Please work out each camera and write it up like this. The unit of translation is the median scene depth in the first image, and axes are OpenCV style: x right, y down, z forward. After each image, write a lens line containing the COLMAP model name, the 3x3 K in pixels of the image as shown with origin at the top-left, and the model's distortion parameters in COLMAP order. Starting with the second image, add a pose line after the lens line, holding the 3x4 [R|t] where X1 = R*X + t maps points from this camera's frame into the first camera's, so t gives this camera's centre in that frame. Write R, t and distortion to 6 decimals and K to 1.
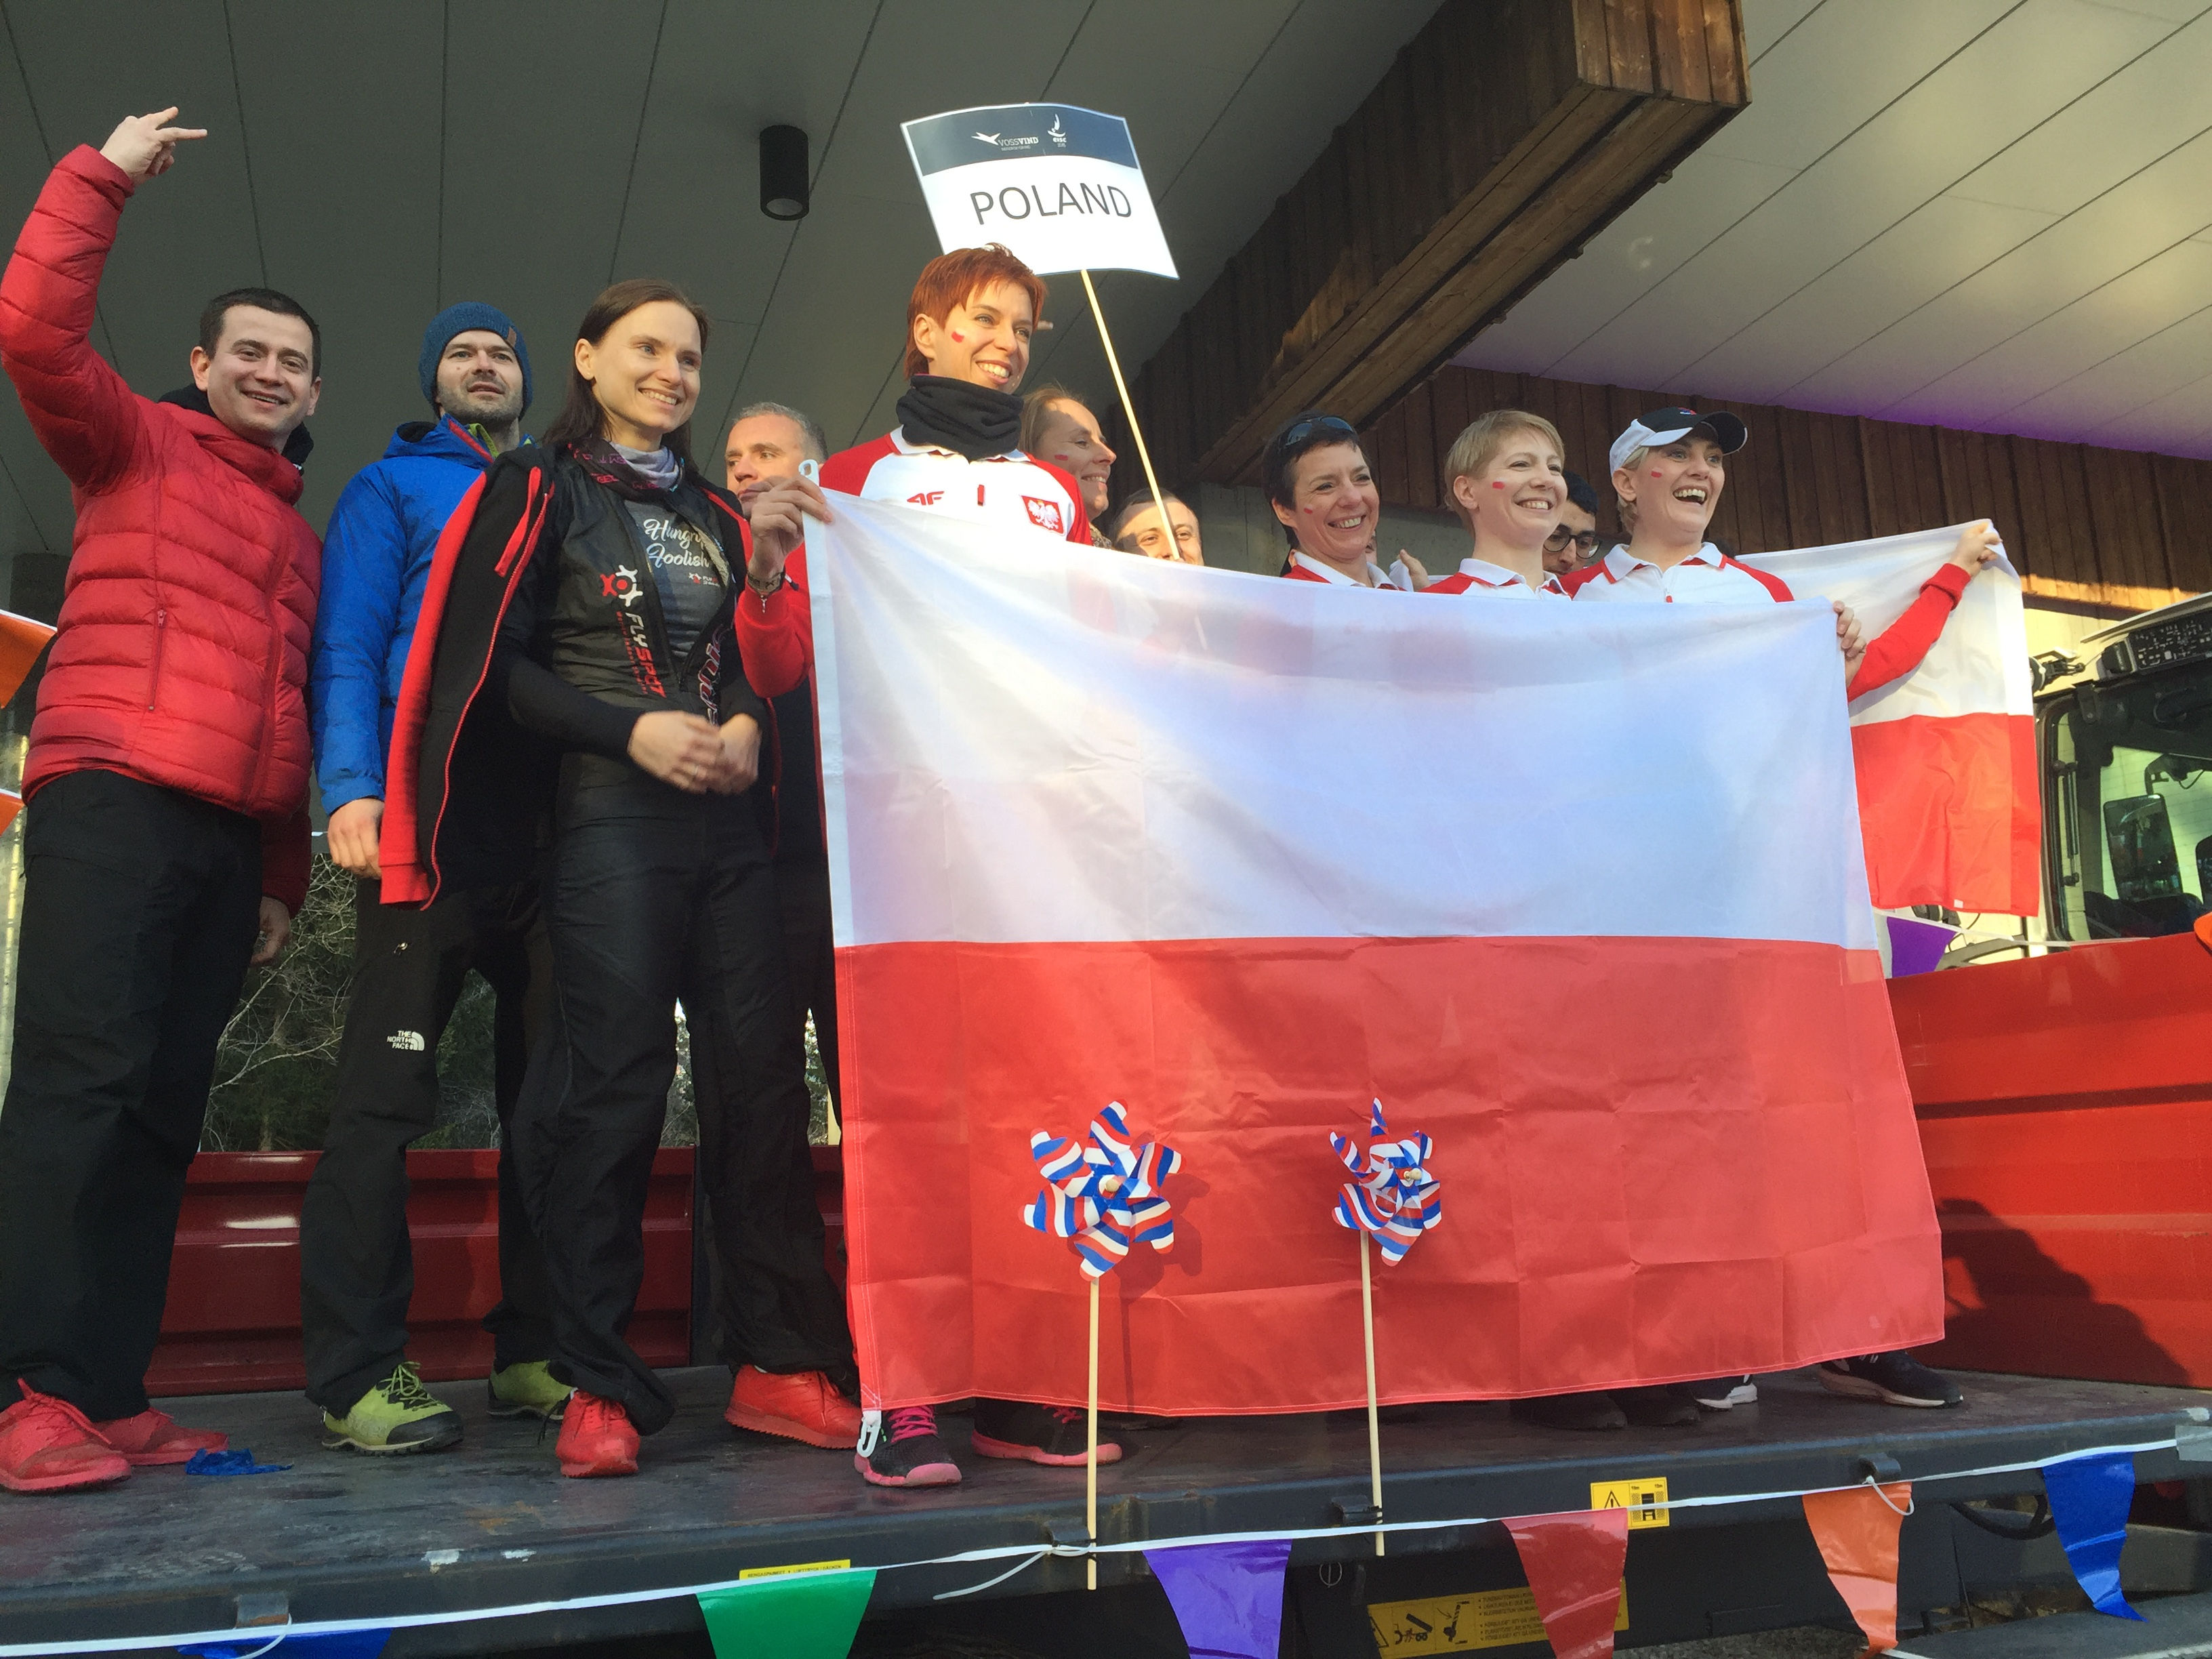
lens RADIAL K [[1901.0, 0, 1113.3], [0, 1901.0, 823.7], [0, 0, 1]] dist [0.100462, -0.124522]
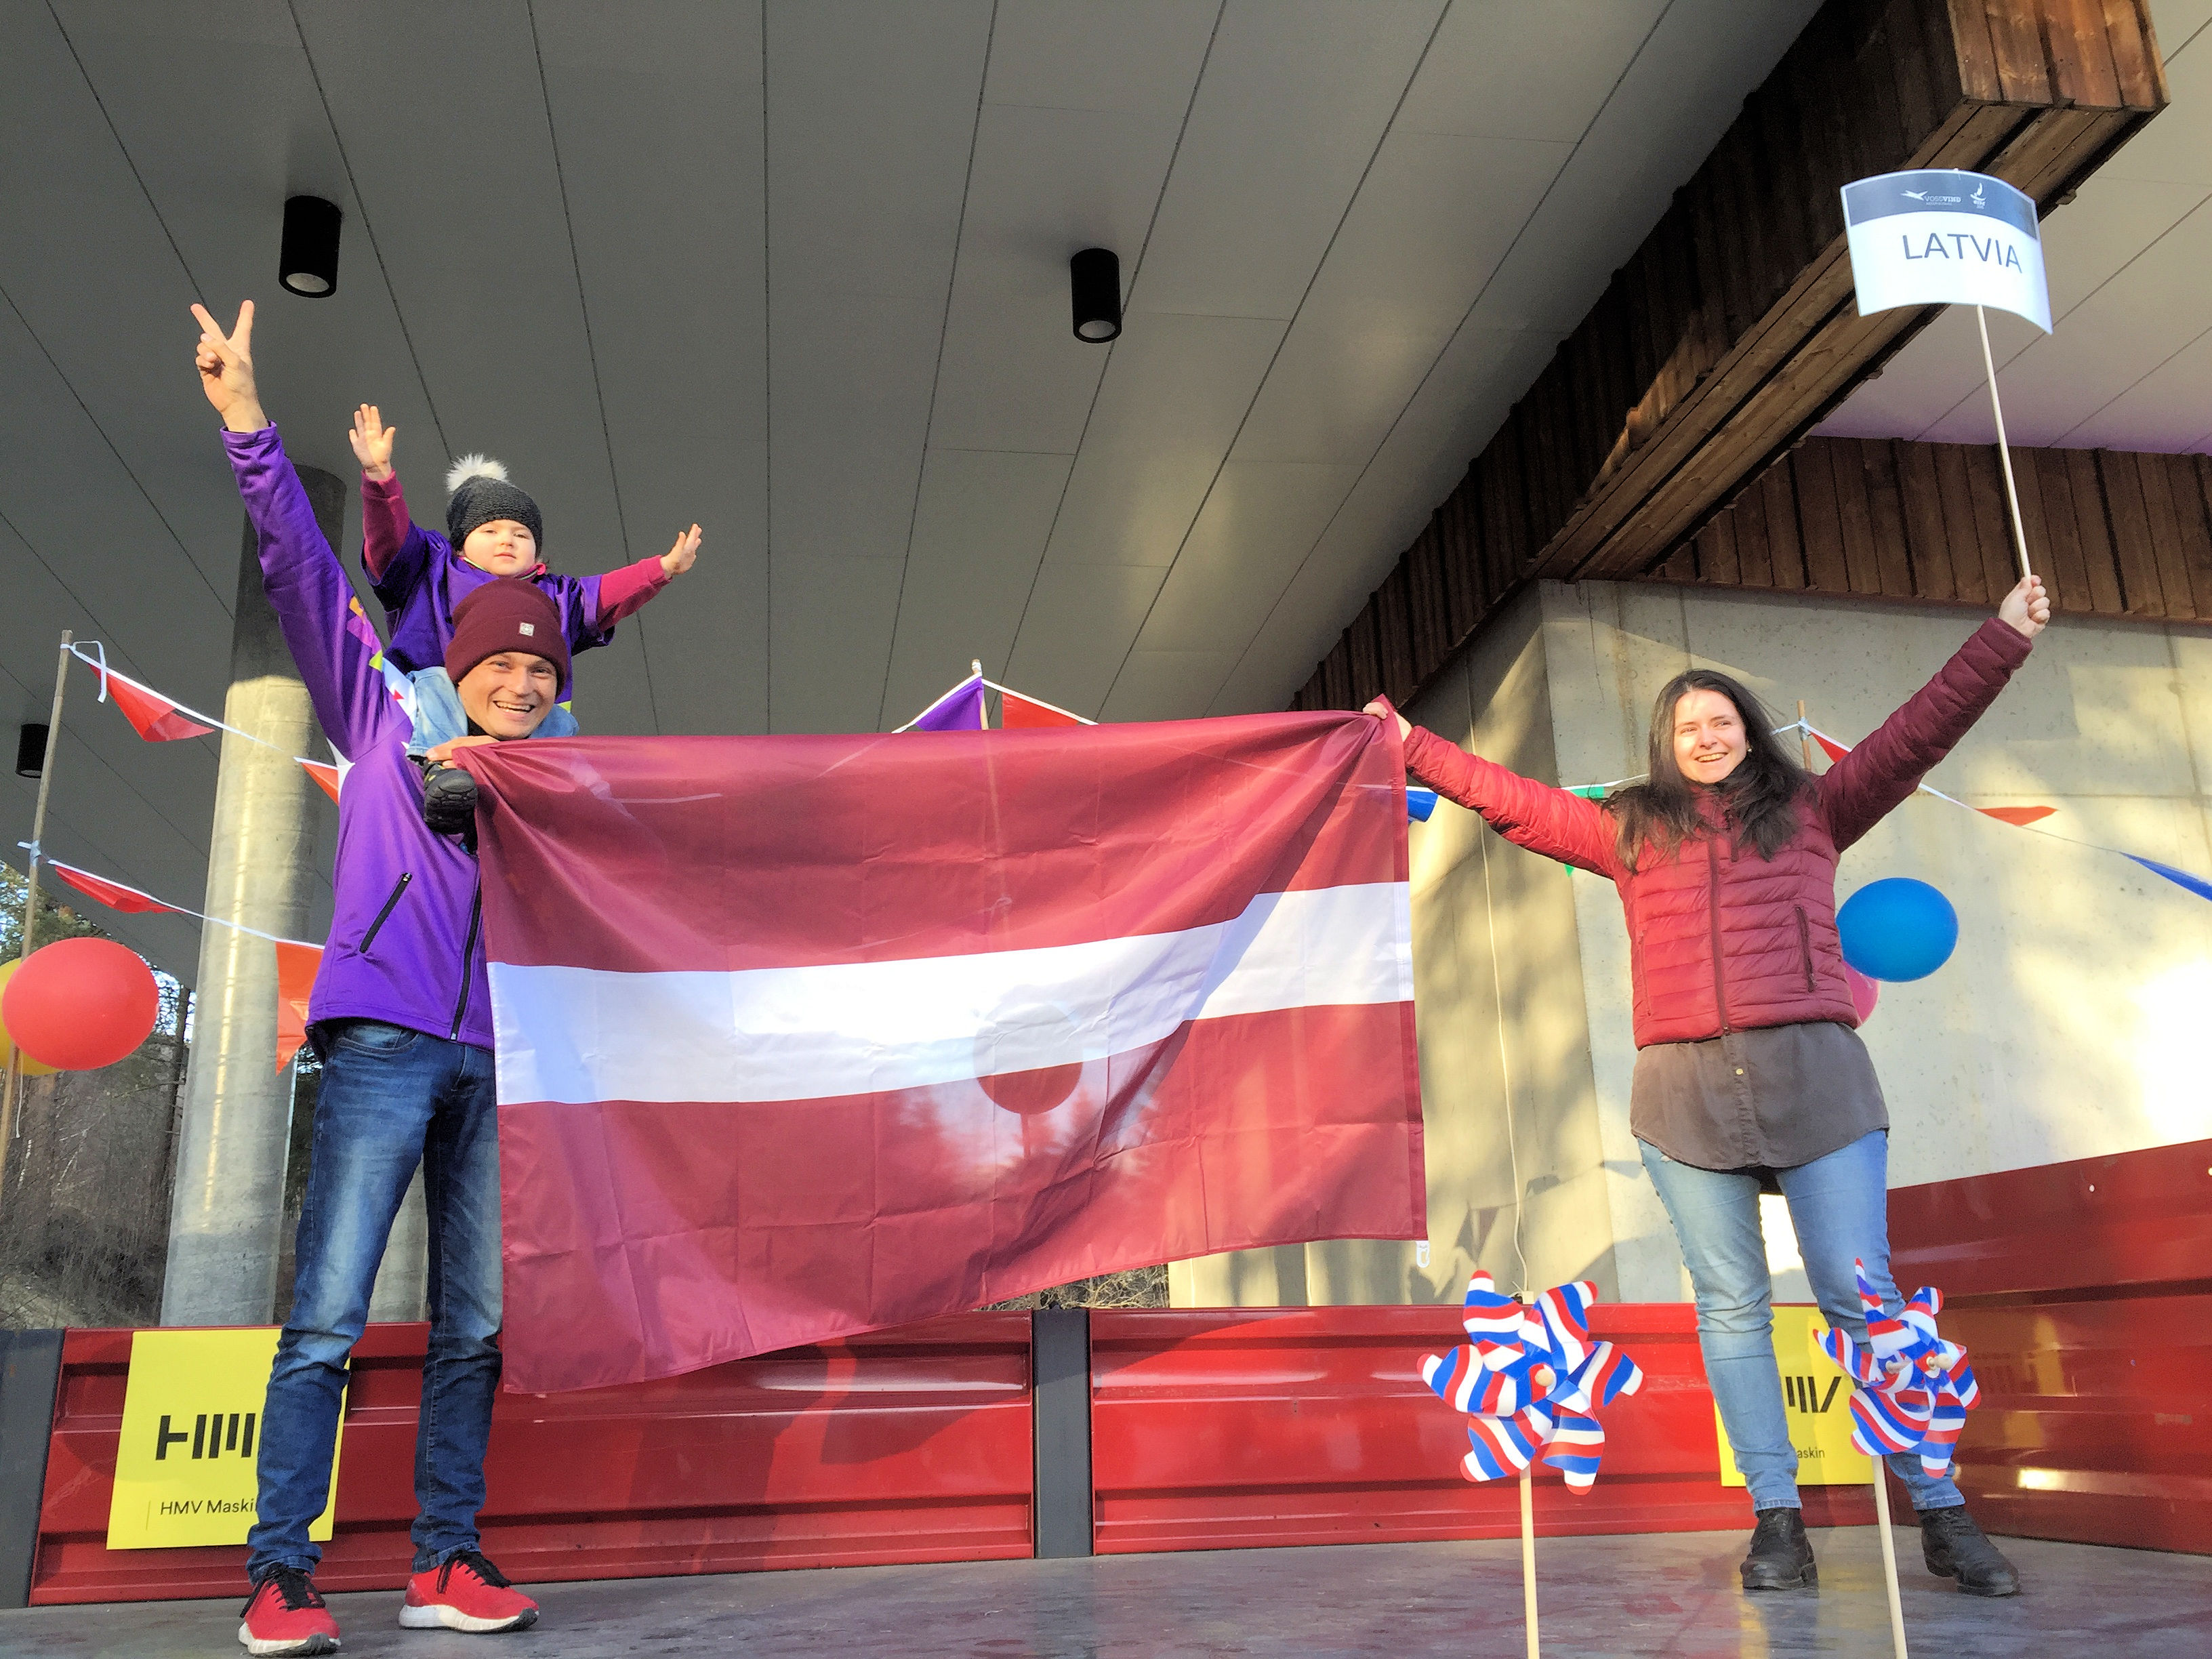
lens RADIAL K [[1902.0, 0, 1115.7], [0, 1902.0, 833.2], [0, 0, 1]] dist [0.100187, -0.115363]
pose [[0.984974, -0.045089, -0.166713, -0.012499], [0.034233, 0.997137, -0.067425, 0.004107], [0.169276, 0.060705, 0.983697, 0.063995]]
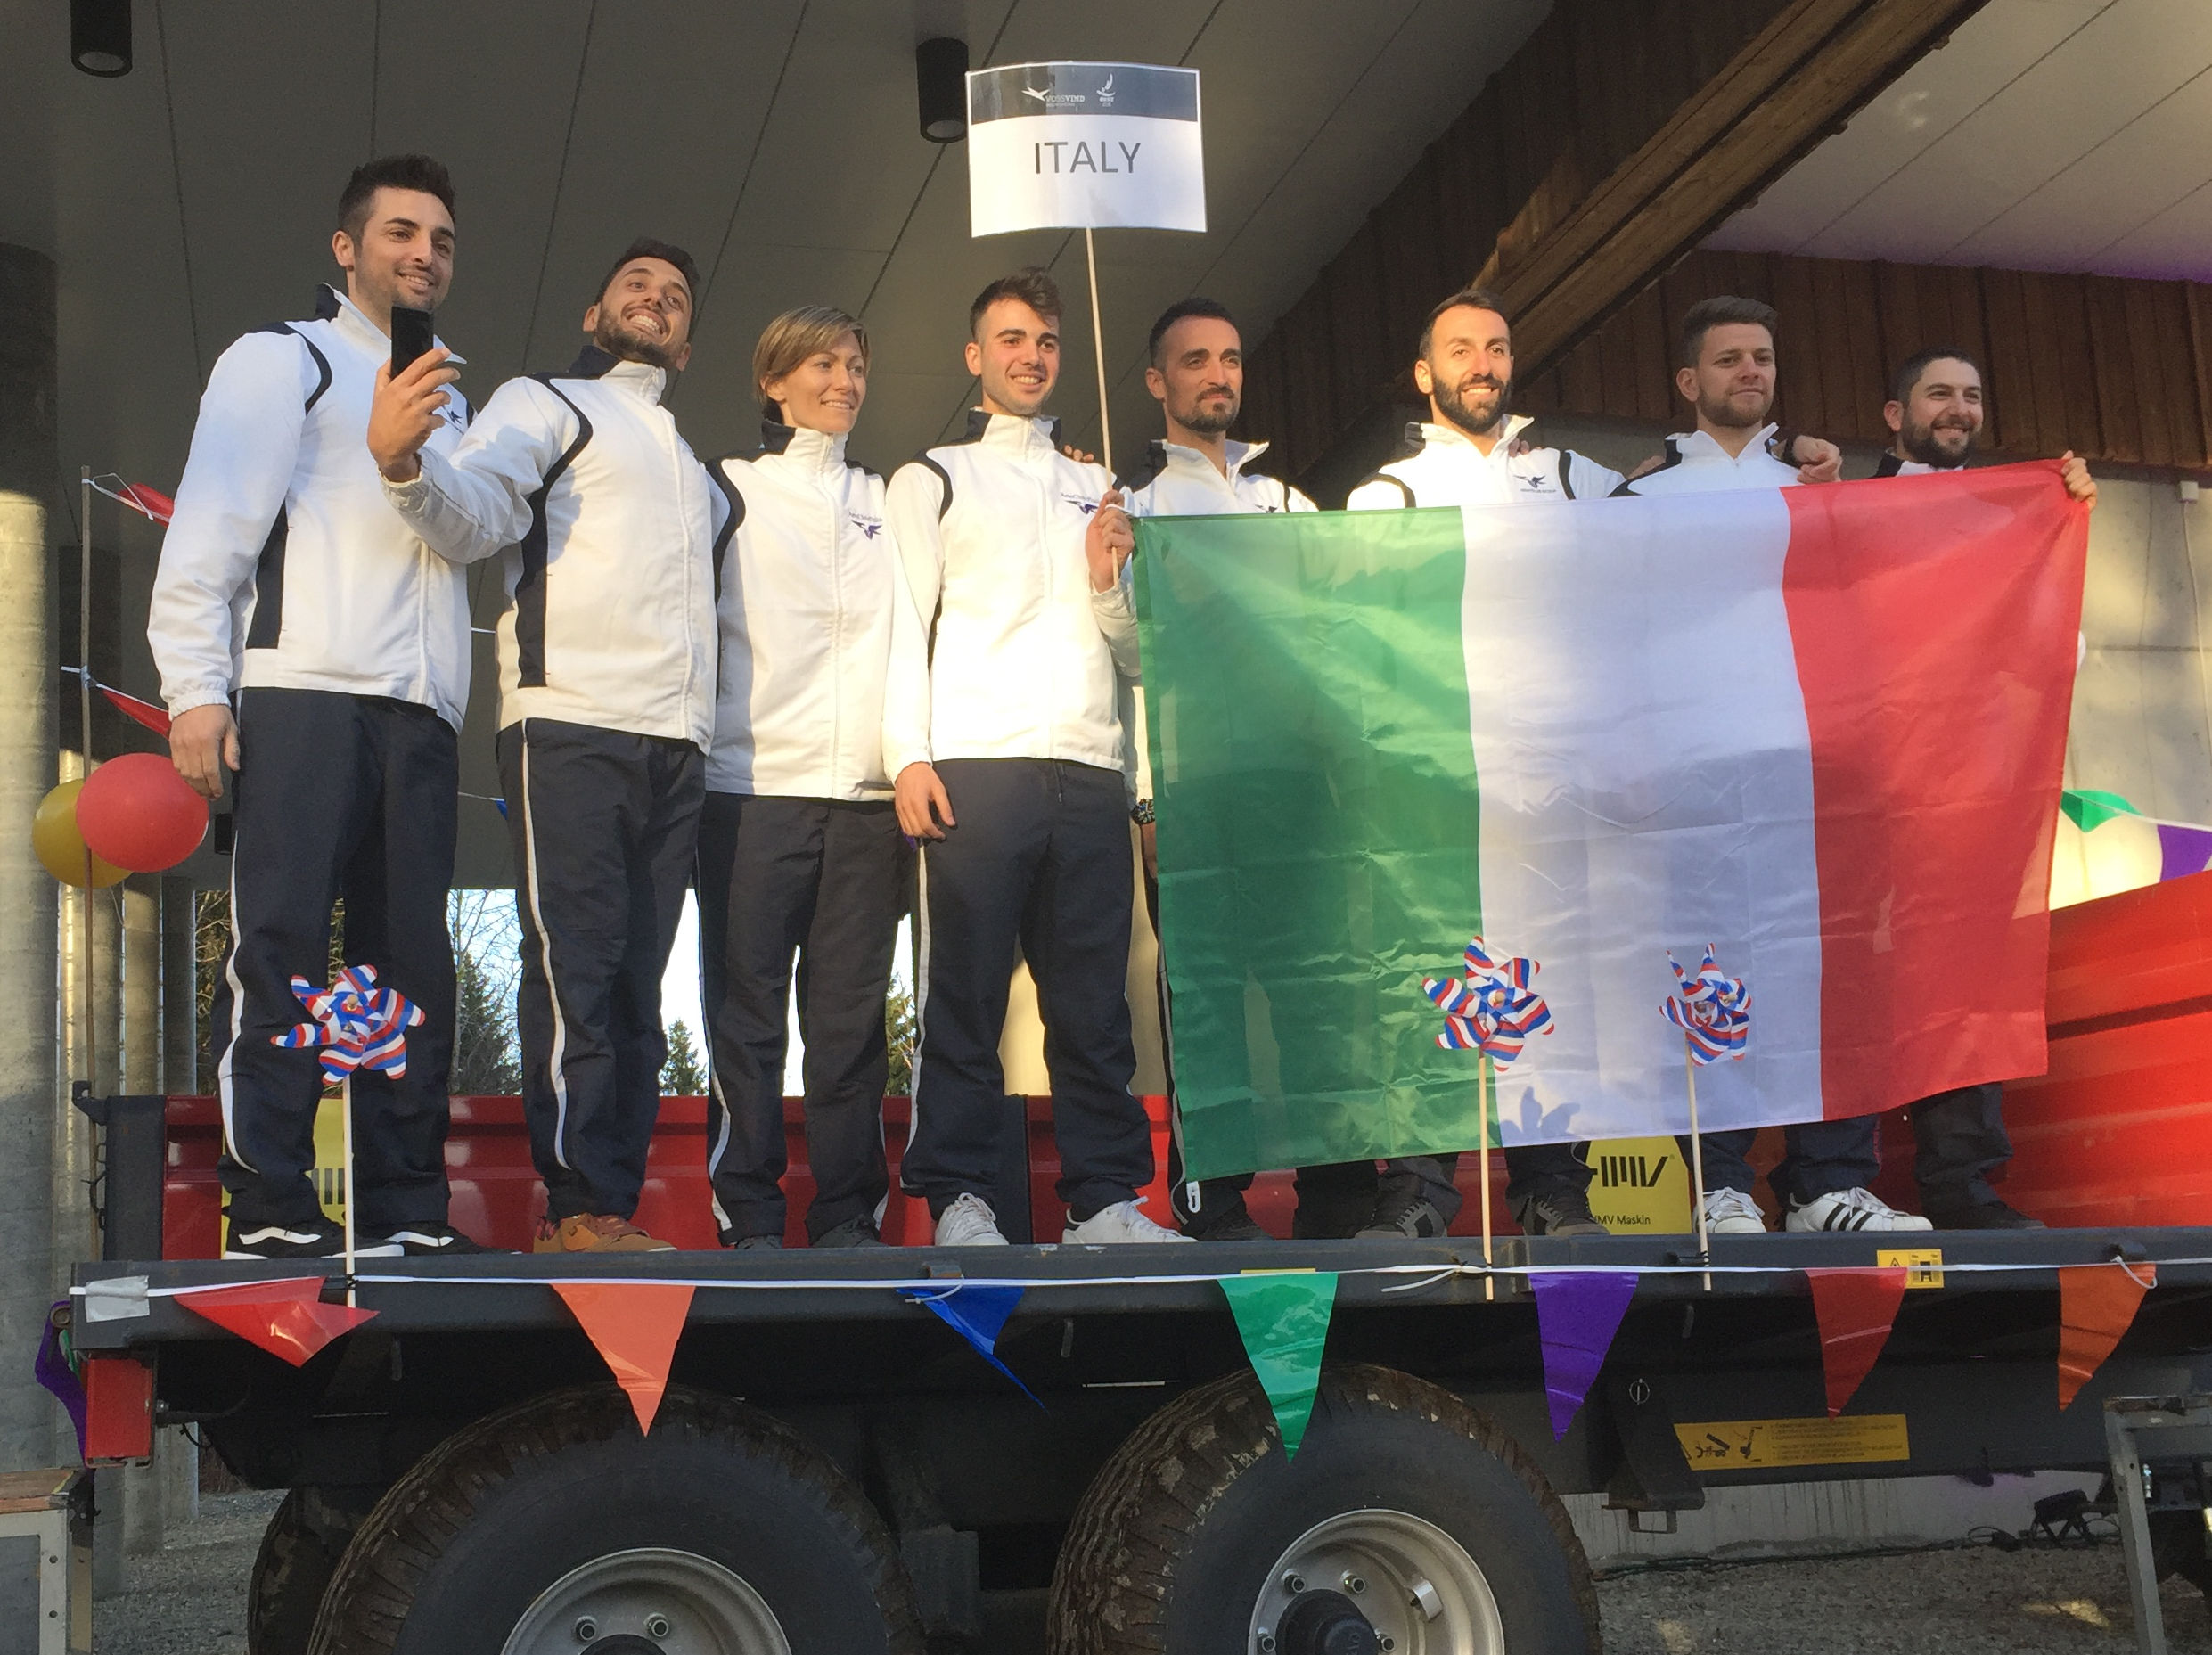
lens RADIAL K [[2516.3, 0, 964.5], [0, 2516.3, 1016.6], [0, 0, 1]] dist [0.096057, -0.125292]
pose [[0.995510, -0.026255, -0.090942, -0.076587], [0.032200, 0.997396, 0.064539, 0.028317], [0.089011, -0.067178, 0.993763, -0.278980]]
